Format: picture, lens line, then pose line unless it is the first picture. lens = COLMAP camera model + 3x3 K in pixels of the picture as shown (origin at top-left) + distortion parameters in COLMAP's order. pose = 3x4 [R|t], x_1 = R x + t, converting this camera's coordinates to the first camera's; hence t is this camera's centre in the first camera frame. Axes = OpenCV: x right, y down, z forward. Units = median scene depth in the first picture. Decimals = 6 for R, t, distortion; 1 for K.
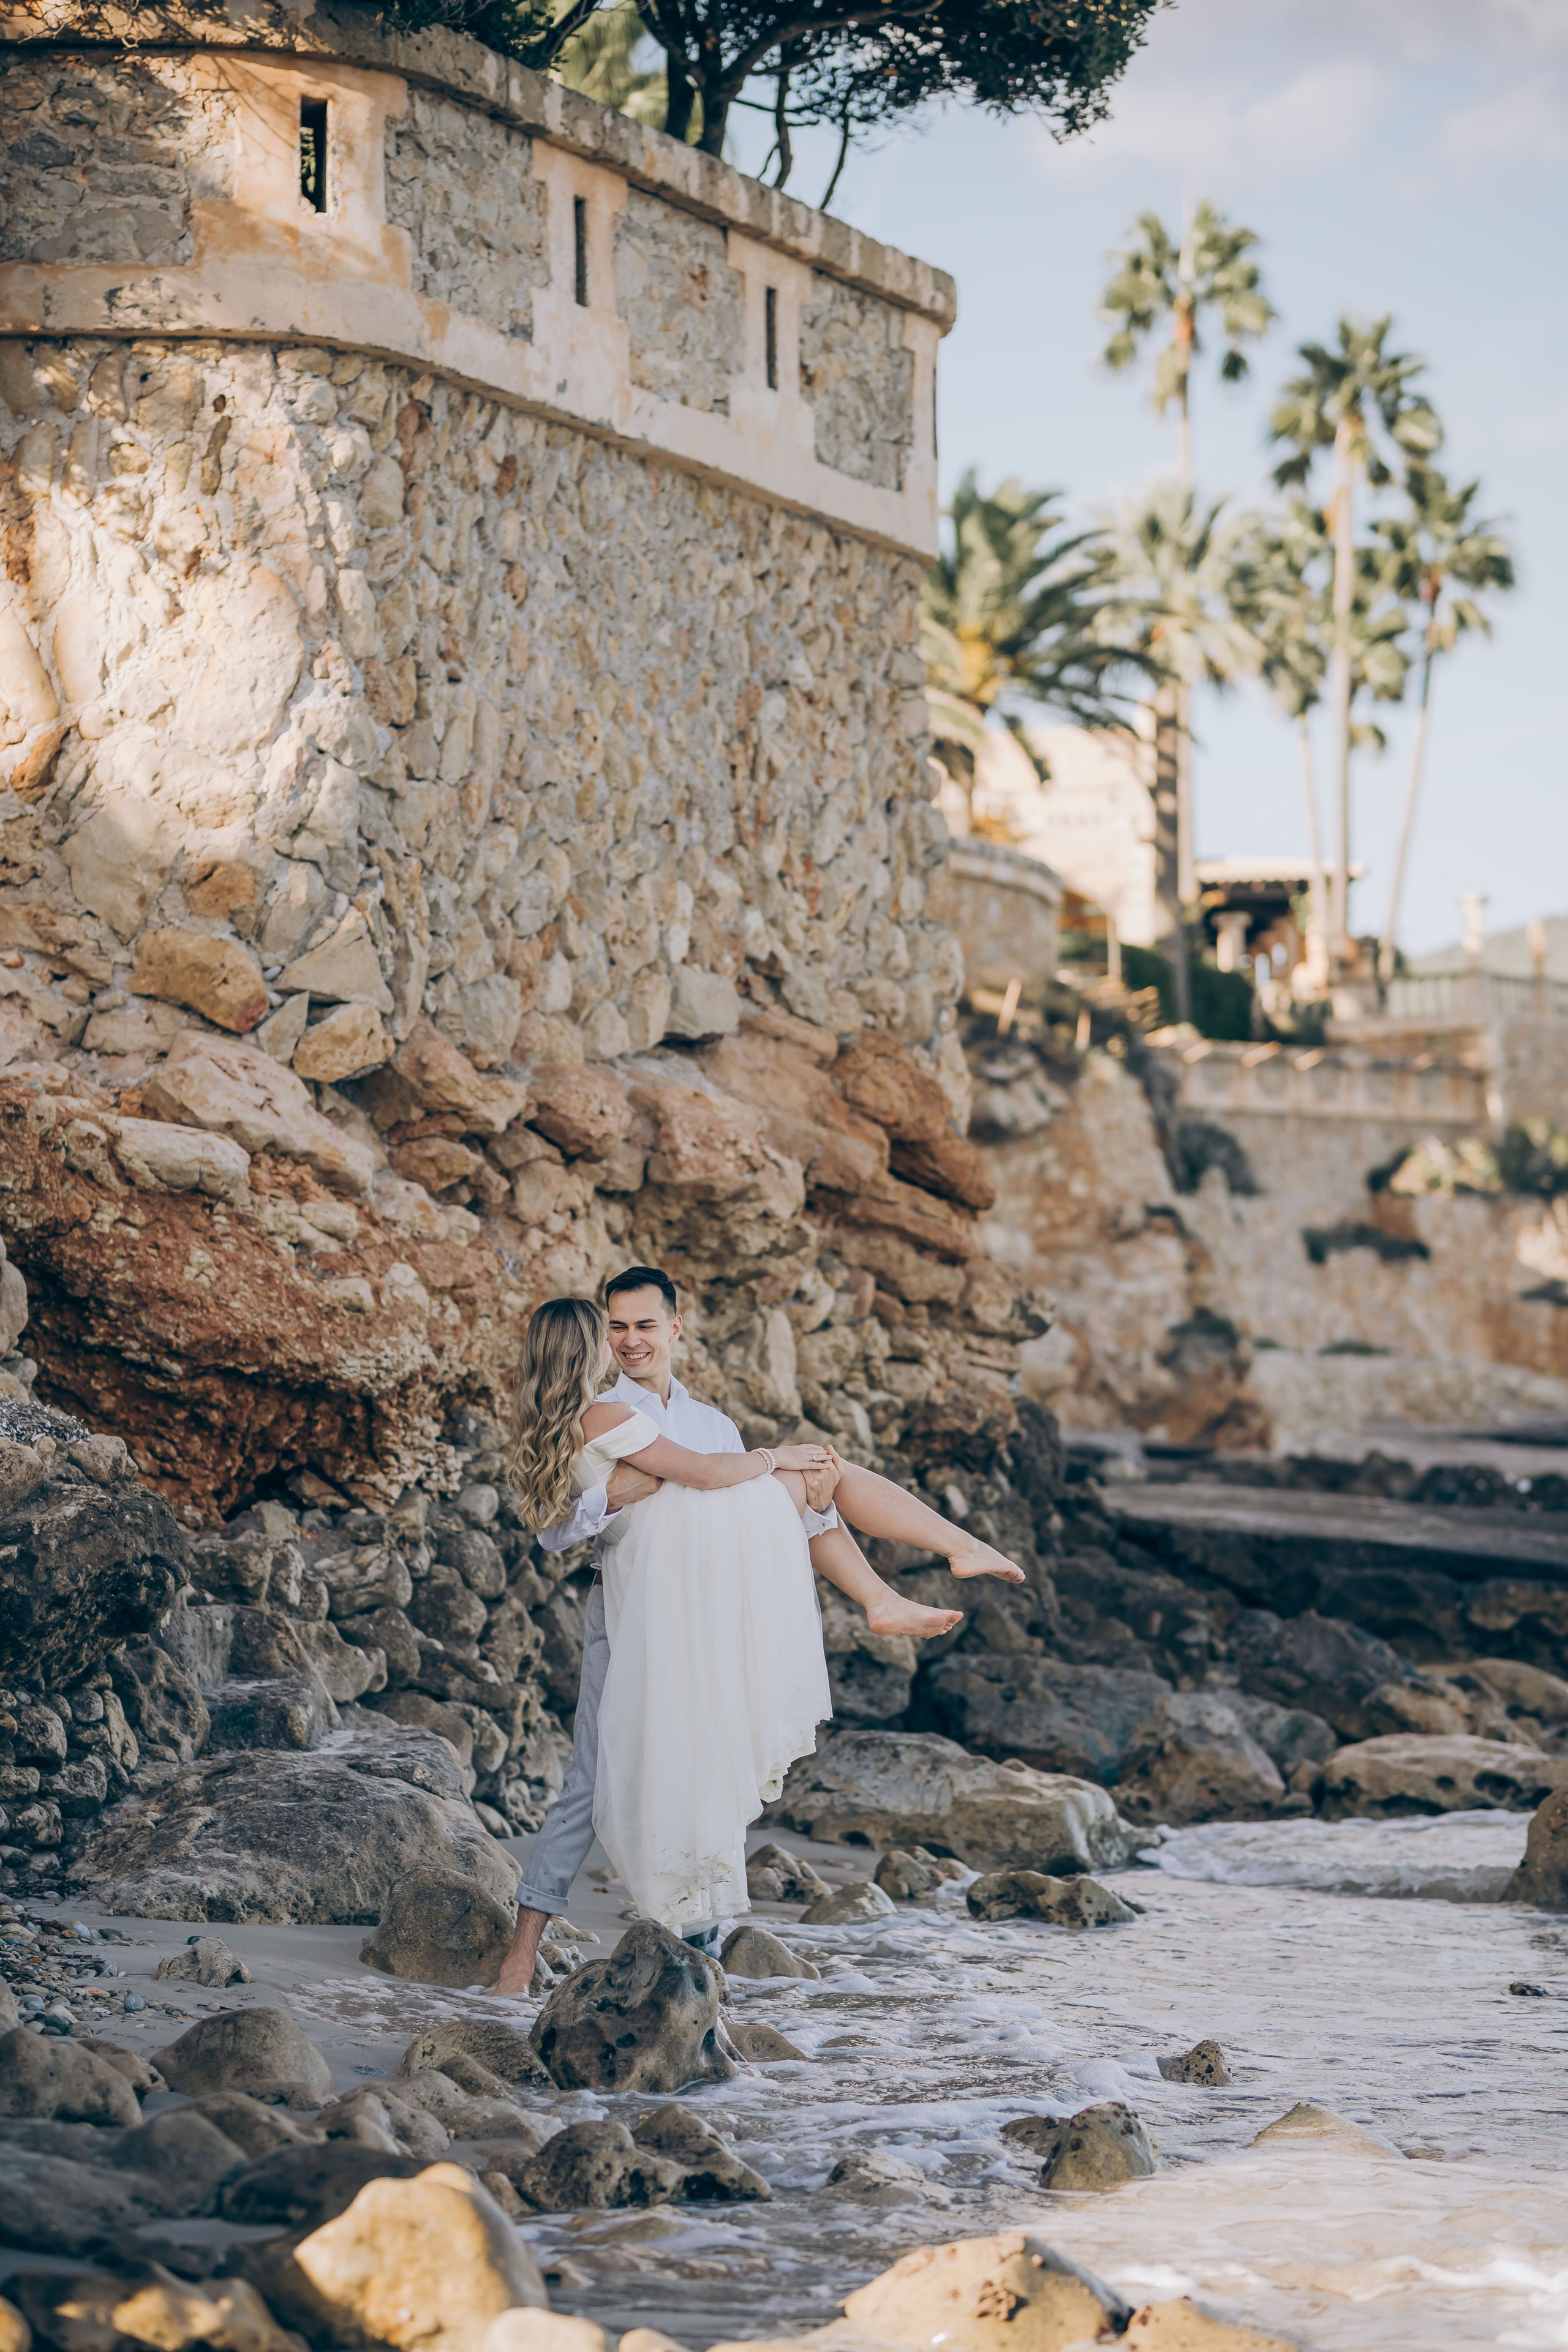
lens RADIAL K [[5504.4, 0, 784.0], [0, 5504.4, 1176.0], [0, 0, 1]] dist [-0.024069, -0.036913]
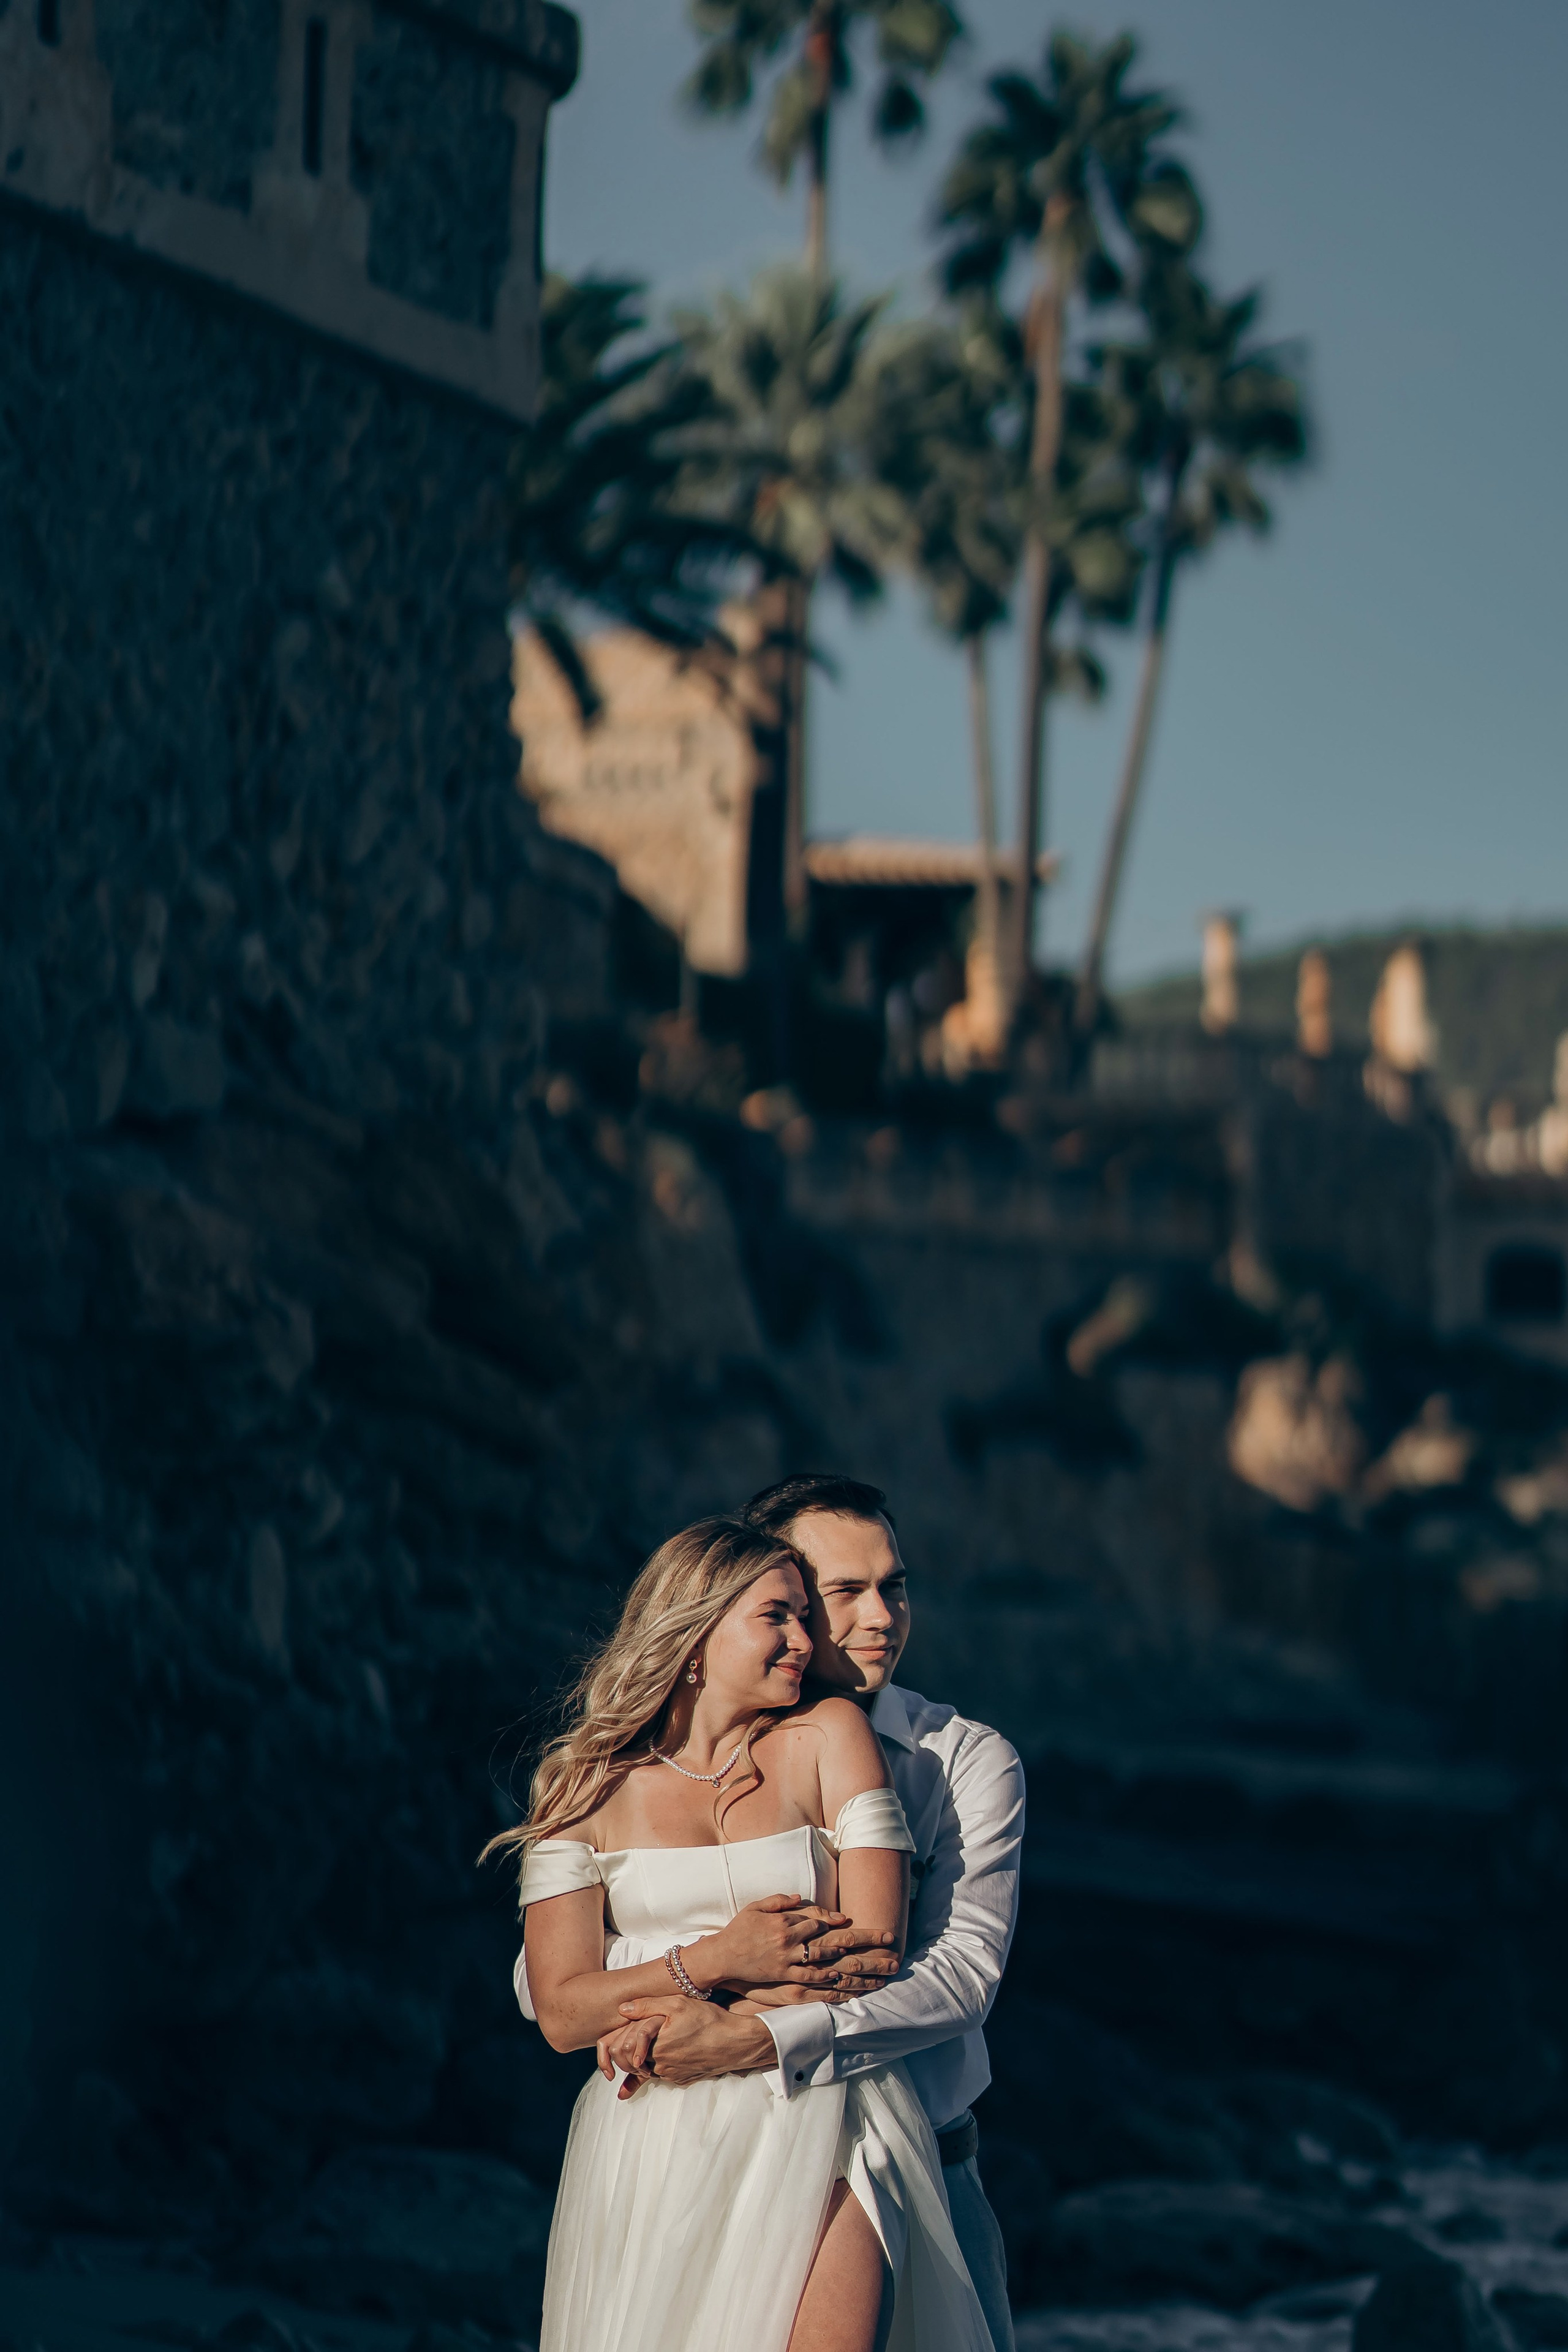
lens RADIAL K [[8383.5, 0, 784.0], [0, 8383.5, 1176.0], [0, 0, 1]] dist [-0.028107, 2.580414]
pose [[0.996146, 0.042120, 0.076932, -0.018454], [-0.041014, 0.999032, -0.015899, -0.004480], [-0.077527, 0.012682, 0.996910, -0.038860]]
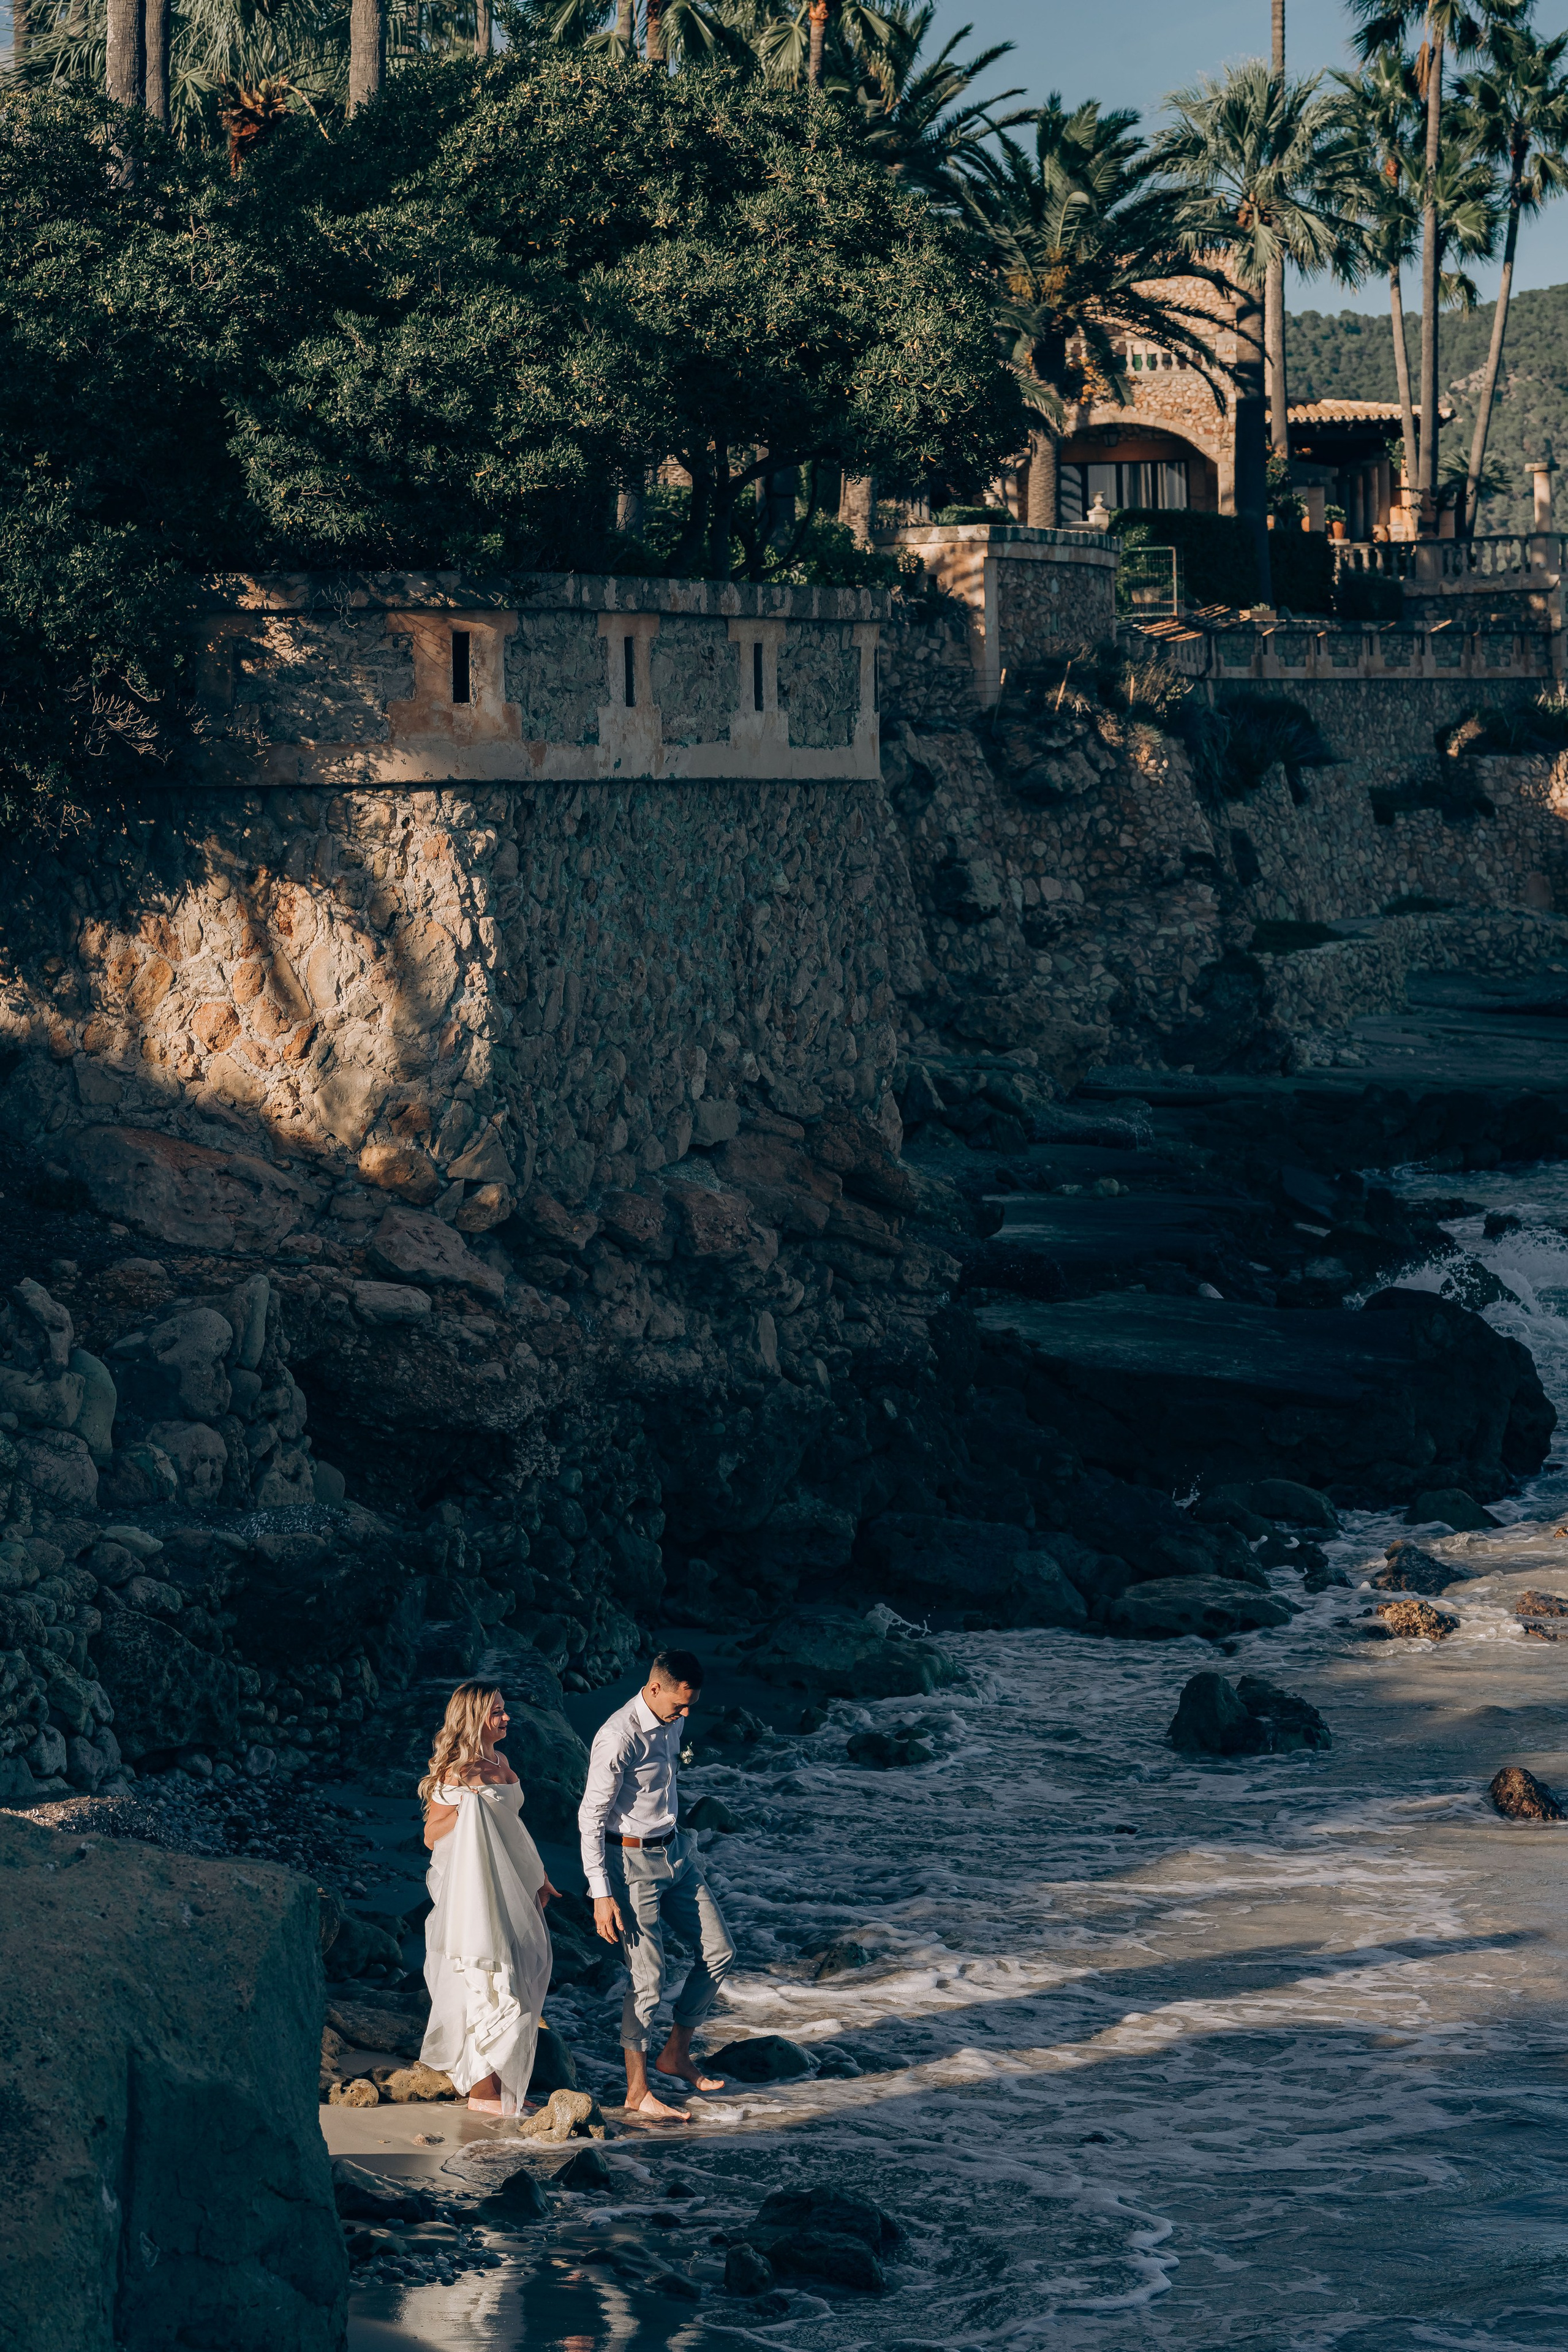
lens RADIAL K [[6024.0, 0, 784.0], [0, 6024.0, 1176.0], [0, 0, 1]] dist [-0.032416, 0.179608]
pose [[0.999556, -0.002280, -0.029707, 0.053981], [0.005799, 0.992889, 0.118907, -0.212264], [0.029225, -0.119026, 0.992461, -0.675546]]
